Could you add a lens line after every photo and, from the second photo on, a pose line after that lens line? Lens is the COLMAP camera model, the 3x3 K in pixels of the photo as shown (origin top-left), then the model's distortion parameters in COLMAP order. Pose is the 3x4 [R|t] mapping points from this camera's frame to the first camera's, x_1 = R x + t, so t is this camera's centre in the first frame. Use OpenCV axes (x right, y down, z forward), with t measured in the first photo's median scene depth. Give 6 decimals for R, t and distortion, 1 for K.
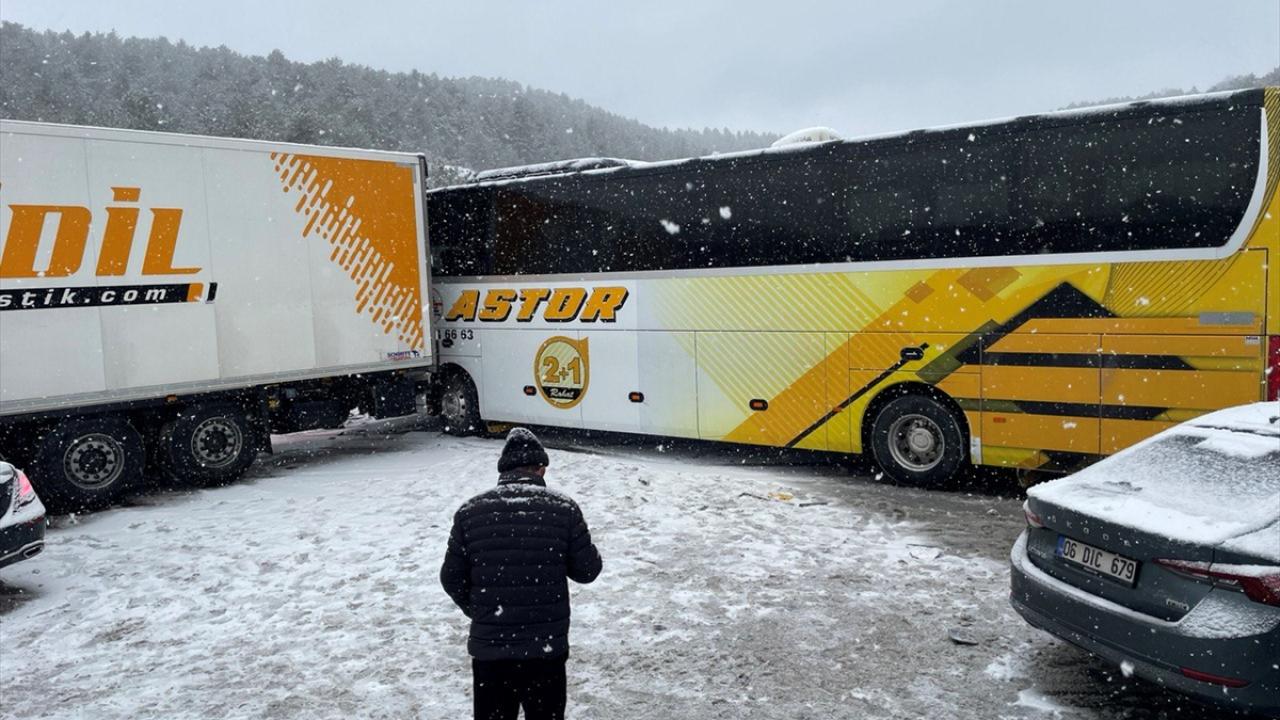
lens RADIAL K [[958.6, 0, 640.0], [0, 958.6, 360.0], [0, 0, 1]] dist [0.066969, -0.066520]
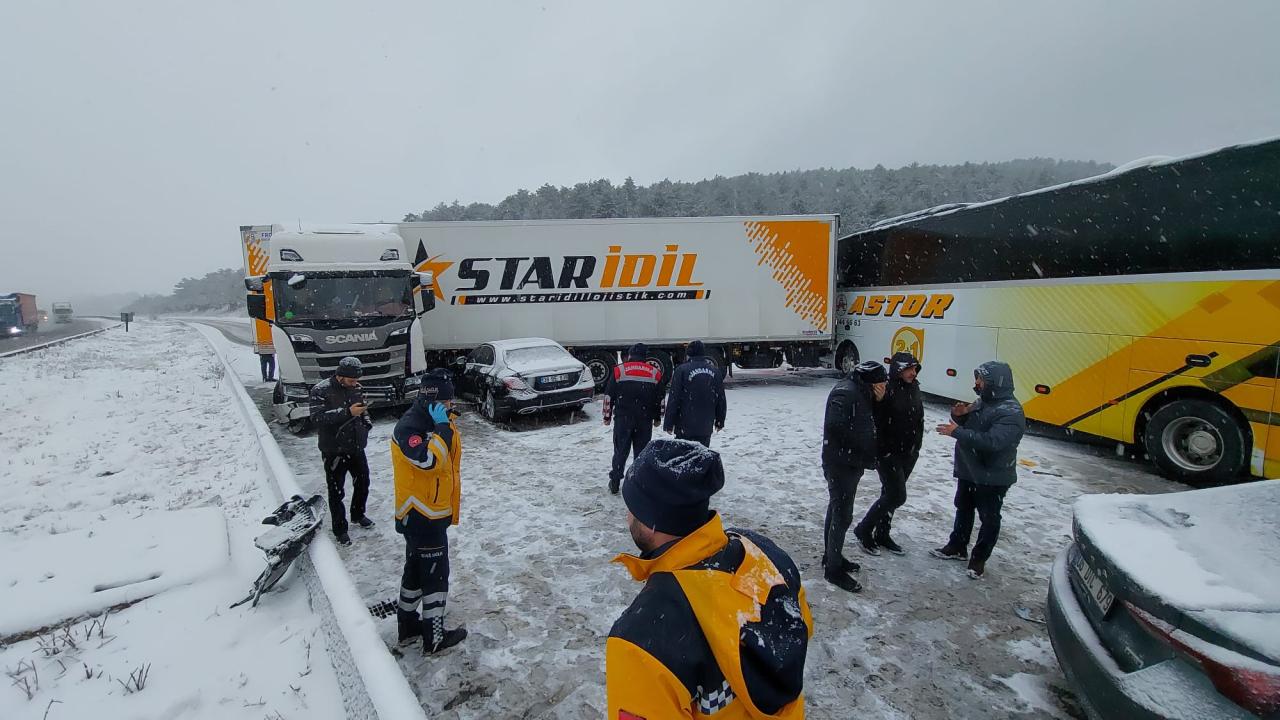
lens RADIAL K [[500.8, 0, 622.4], [0, 500.8, 365.8], [0, 0, 1]] dist [-0.001325, -0.009389]
pose [[0.687474, 0.113842, -0.717230, 0.270499], [-0.067450, 0.993377, 0.093020, -0.009764], [0.723070, -0.015572, 0.690600, 0.190309]]
